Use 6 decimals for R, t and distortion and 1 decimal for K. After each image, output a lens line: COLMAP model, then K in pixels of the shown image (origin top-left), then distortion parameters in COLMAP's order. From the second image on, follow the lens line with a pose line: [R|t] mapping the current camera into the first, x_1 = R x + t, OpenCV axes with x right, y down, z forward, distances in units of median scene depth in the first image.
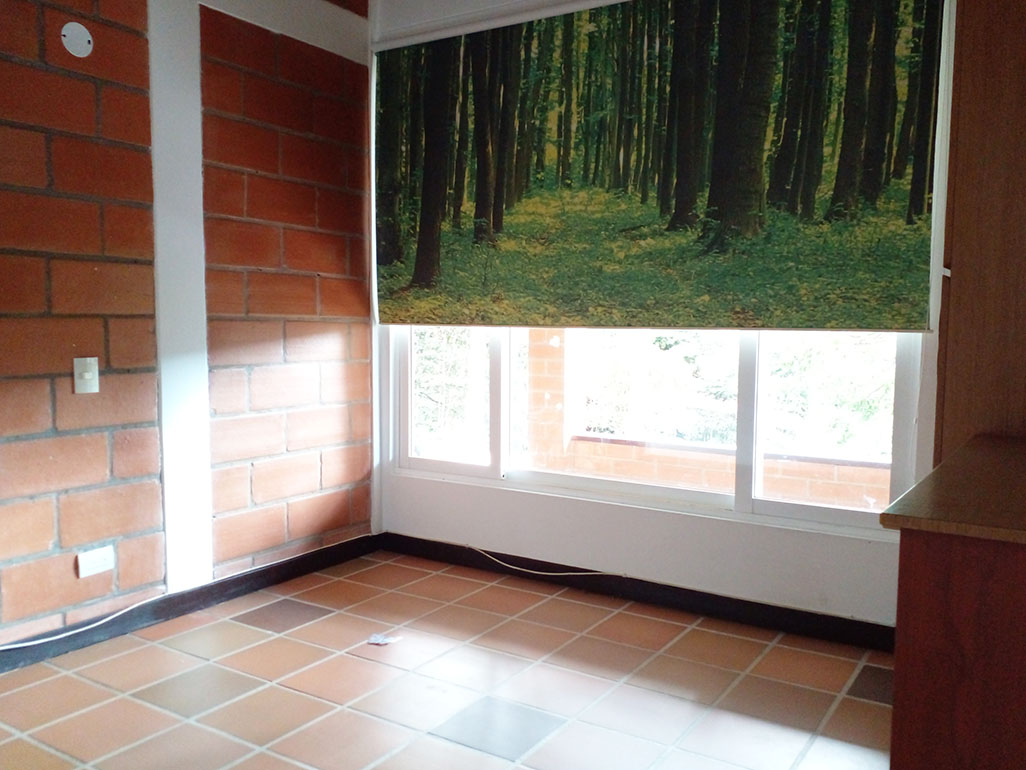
lens RADIAL K [[826.8, 0, 513.0], [0, 826.8, 385.0], [0, 0, 1]] dist [0.000241, -0.001912]
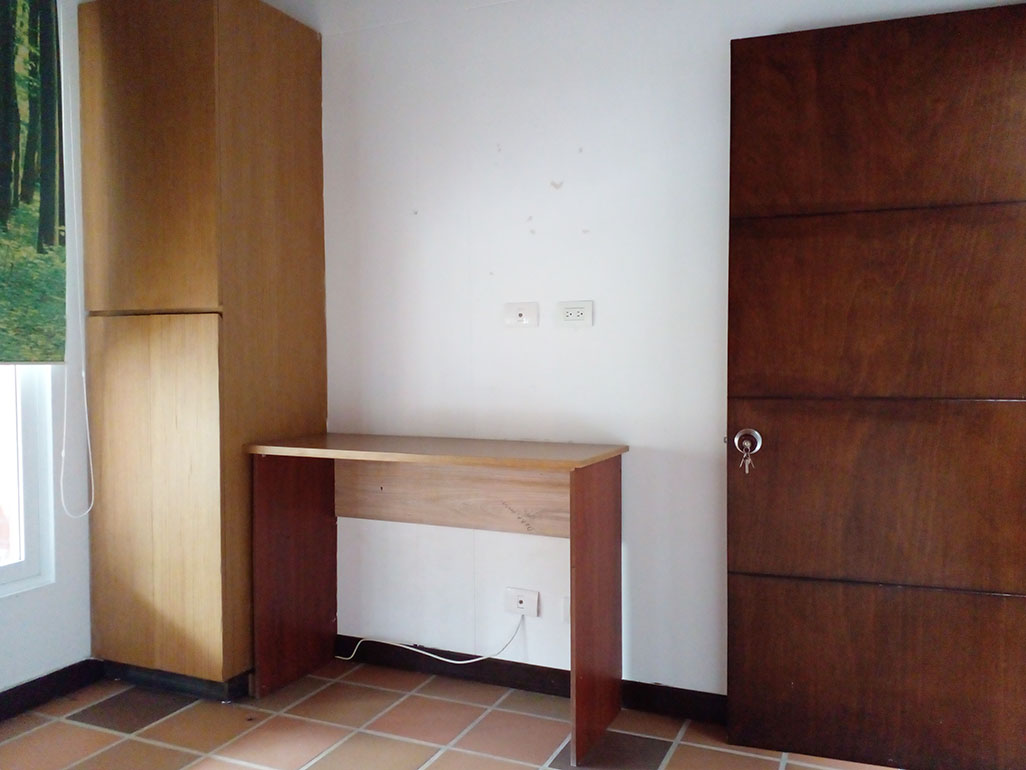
lens RADIAL K [[826.8, 0, 513.0], [0, 826.8, 385.0], [0, 0, 1]] dist [0.000241, -0.001912]
pose [[-0.123568, -0.045281, 0.991302, -0.552855], [0.075068, 0.995669, 0.054838, -0.052150], [-0.989493, 0.081192, -0.119634, 0.579429]]
